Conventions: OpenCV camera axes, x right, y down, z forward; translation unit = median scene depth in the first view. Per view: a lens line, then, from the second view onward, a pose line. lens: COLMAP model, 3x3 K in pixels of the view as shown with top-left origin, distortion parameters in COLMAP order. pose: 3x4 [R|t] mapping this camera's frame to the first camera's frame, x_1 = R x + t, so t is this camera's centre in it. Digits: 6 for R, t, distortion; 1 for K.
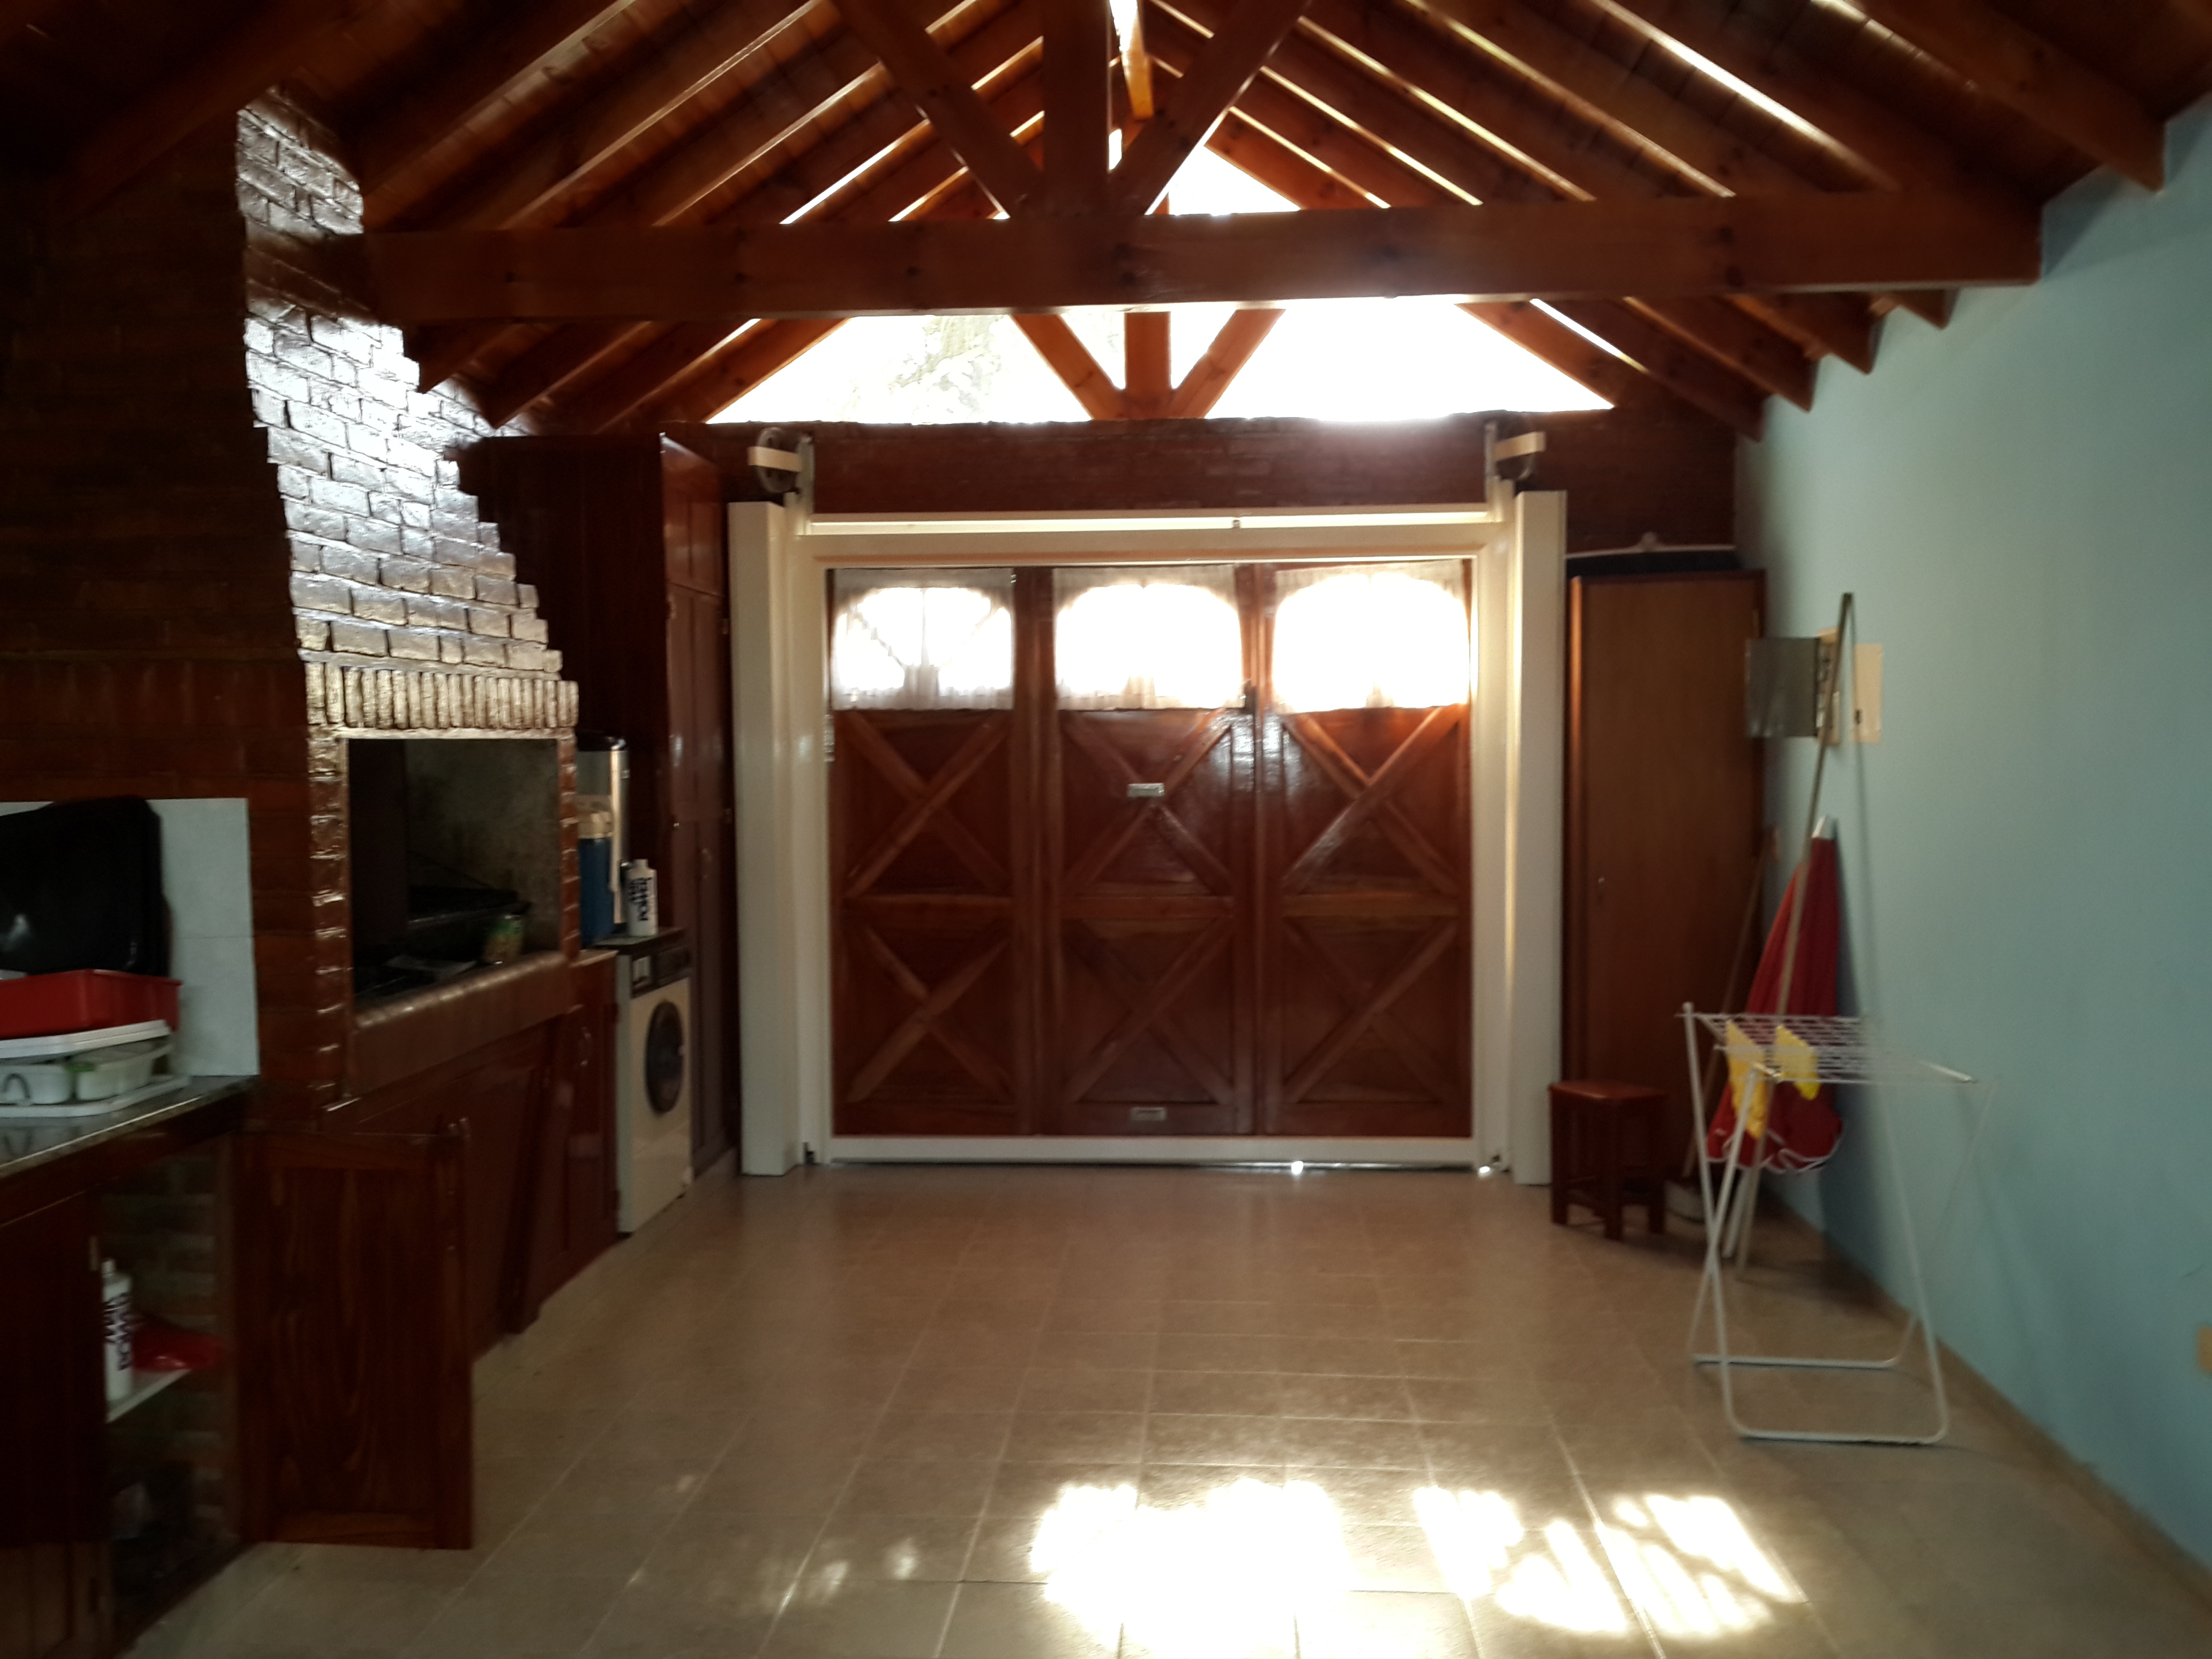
lens RADIAL K [[1980.5, 0, 1105.8], [0, 1980.5, 821.6], [0, 0, 1]] dist [0.041842, -0.003655]
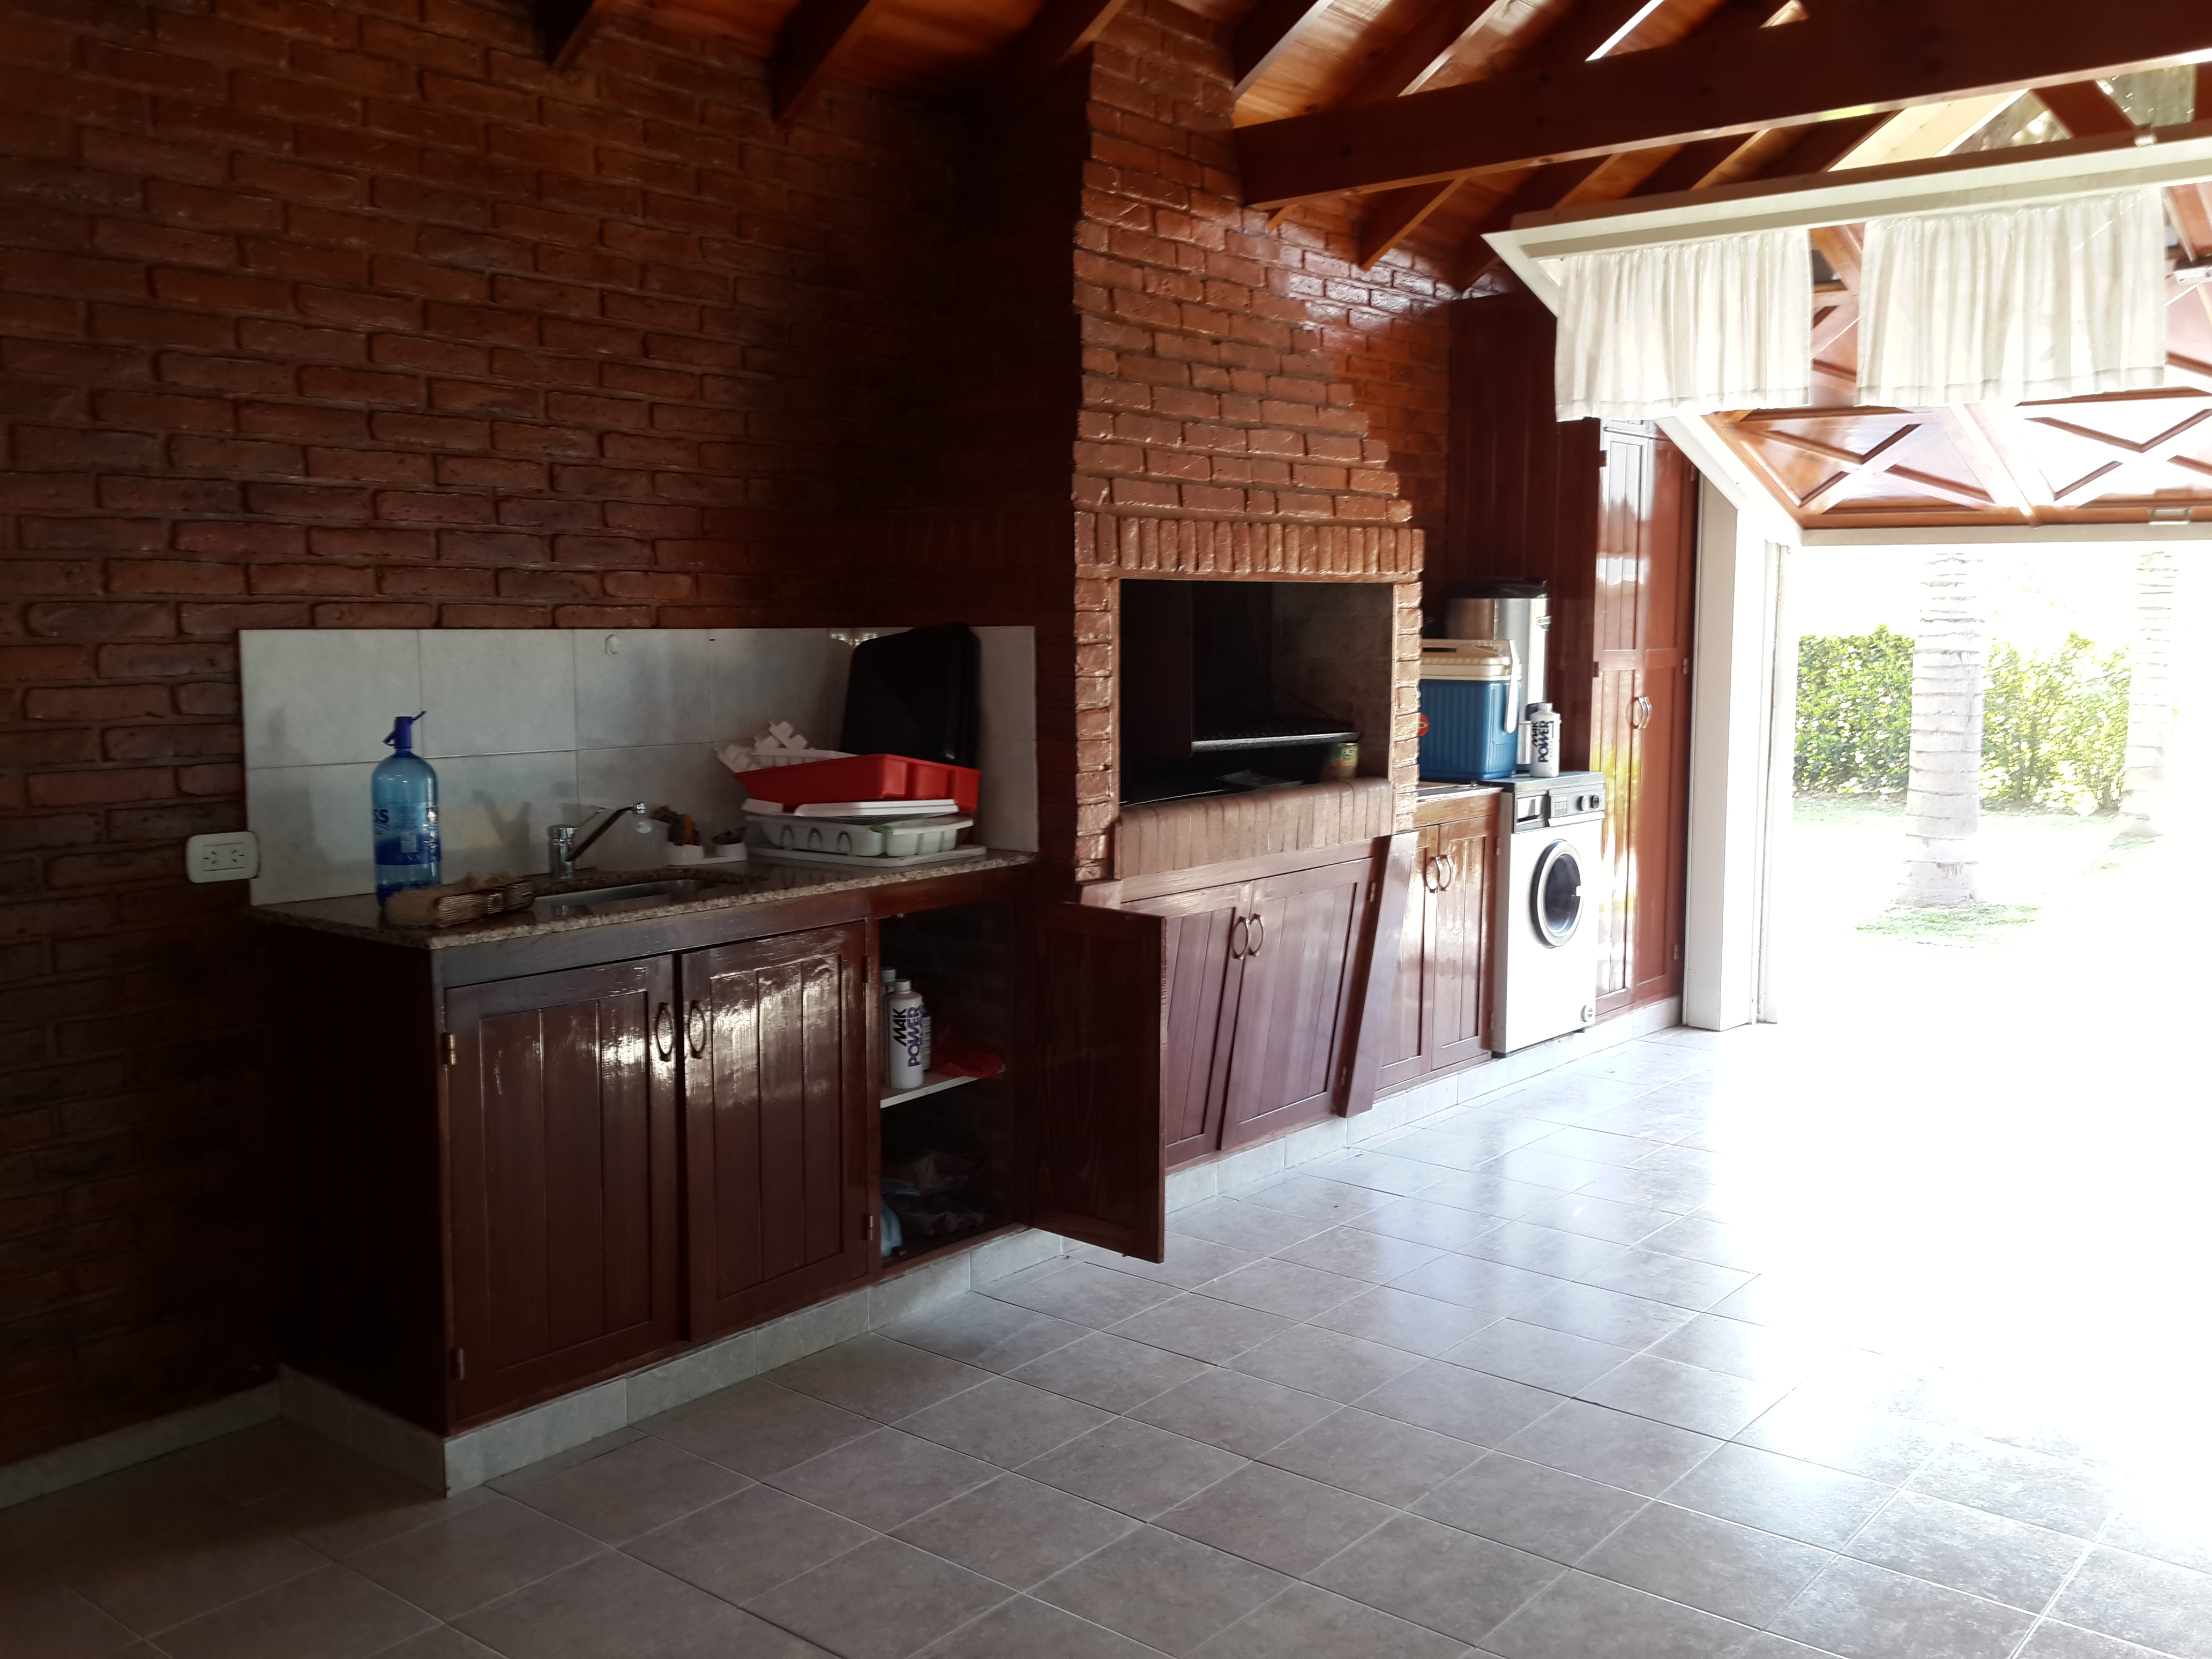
lens RADIAL K [[1980.5, 0, 1108.0], [0, 1980.5, 833.5], [0, 0, 1]] dist [0.041842, -0.003655]
pose [[0.821813, 0.068608, -0.565612, 0.216502], [-0.026544, 0.996256, 0.082277, 0.009587], [0.569139, -0.052603, 0.820557, 0.017174]]
